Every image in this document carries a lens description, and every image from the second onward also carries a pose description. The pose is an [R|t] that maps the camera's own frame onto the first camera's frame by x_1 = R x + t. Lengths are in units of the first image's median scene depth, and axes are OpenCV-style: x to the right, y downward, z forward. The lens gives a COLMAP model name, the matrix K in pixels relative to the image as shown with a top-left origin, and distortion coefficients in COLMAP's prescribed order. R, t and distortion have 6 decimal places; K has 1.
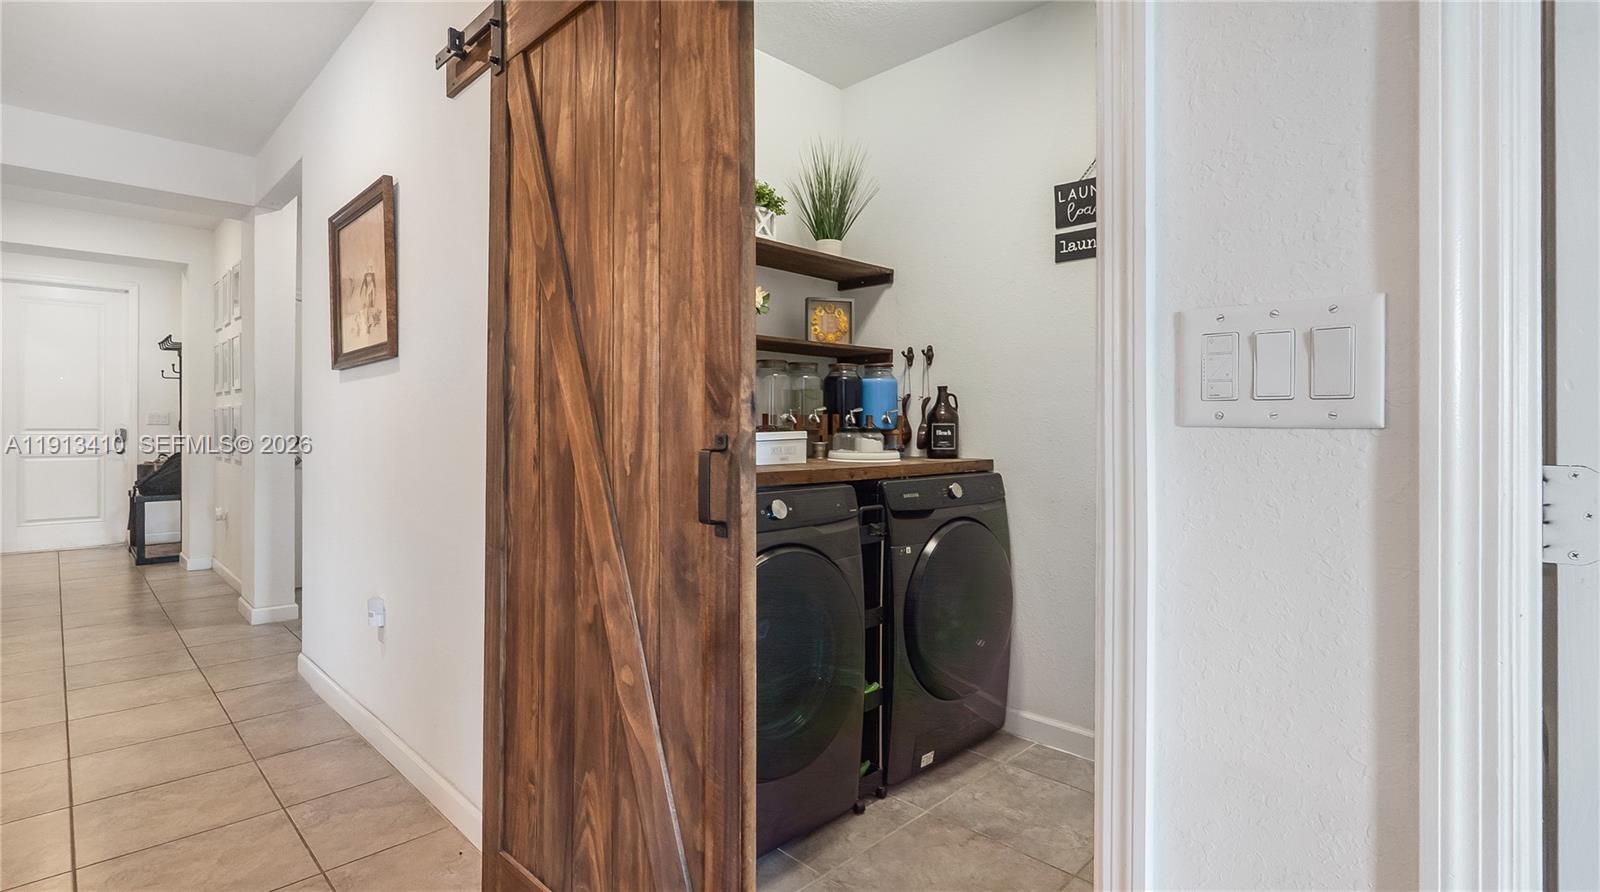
lens RADIAL K [[757.1, 0, 803.2], [0, 757.1, 431.7], [0, 0, 1]] dist [0.008381, 0.000049]
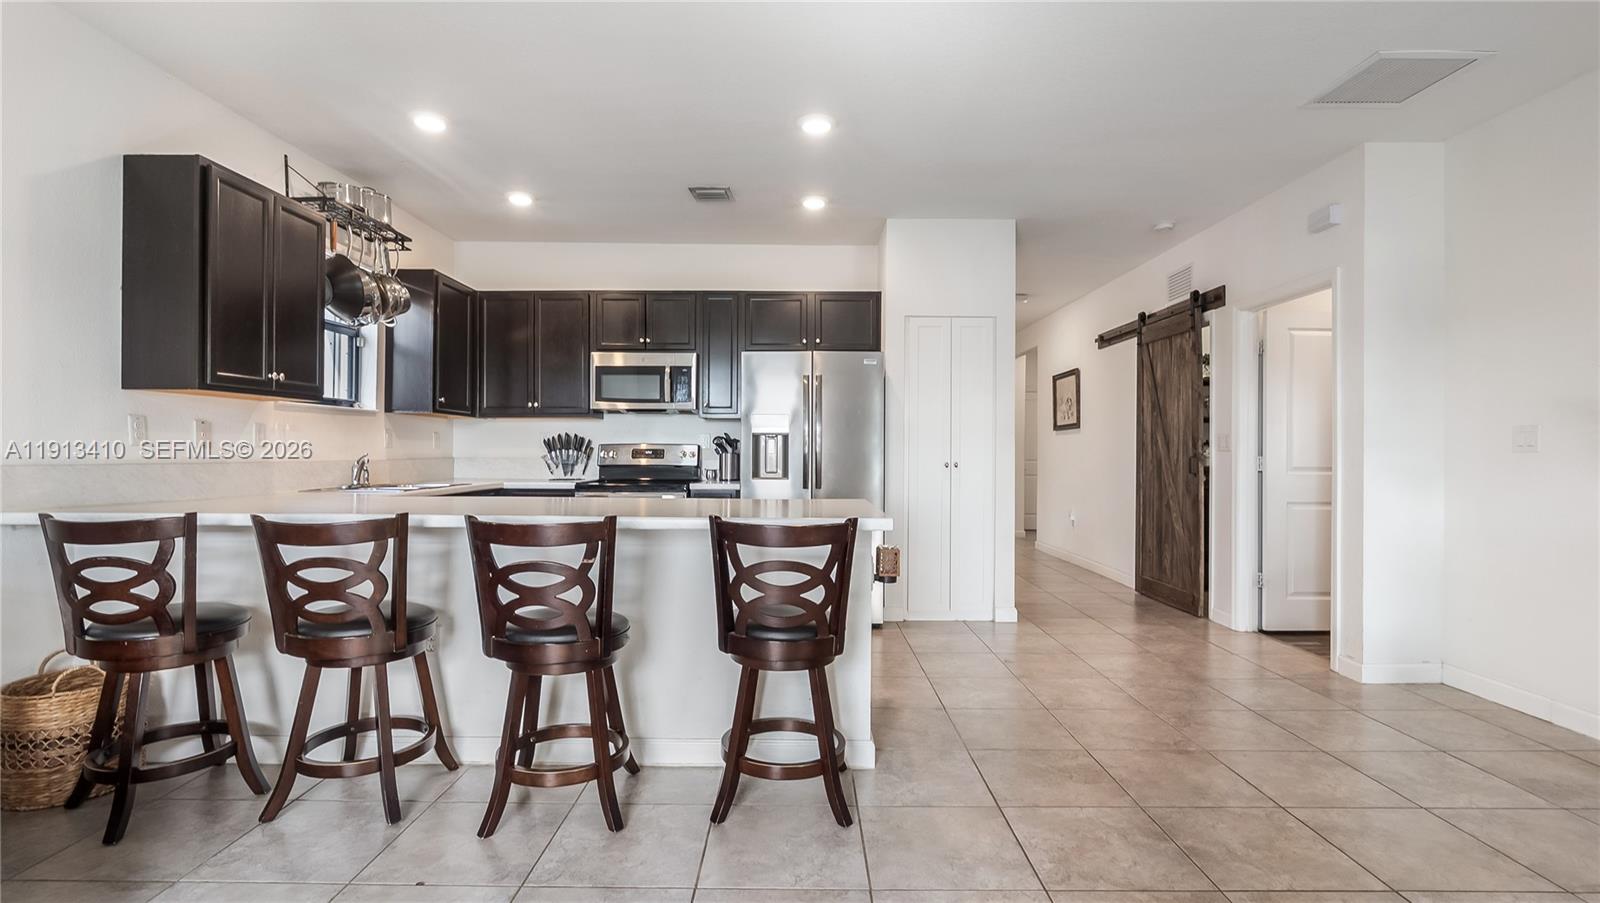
lens RADIAL K [[736.7, 0, 795.9], [0, 736.7, 447.6], [0, 0, 1]] dist [-0.004012, 0.000235]
pose [[0.717292, -0.011789, 0.696673, -3.278179], [0.012207, 0.999916, 0.004353, -0.049279], [-0.696666, 0.005382, 0.717376, -0.263357]]
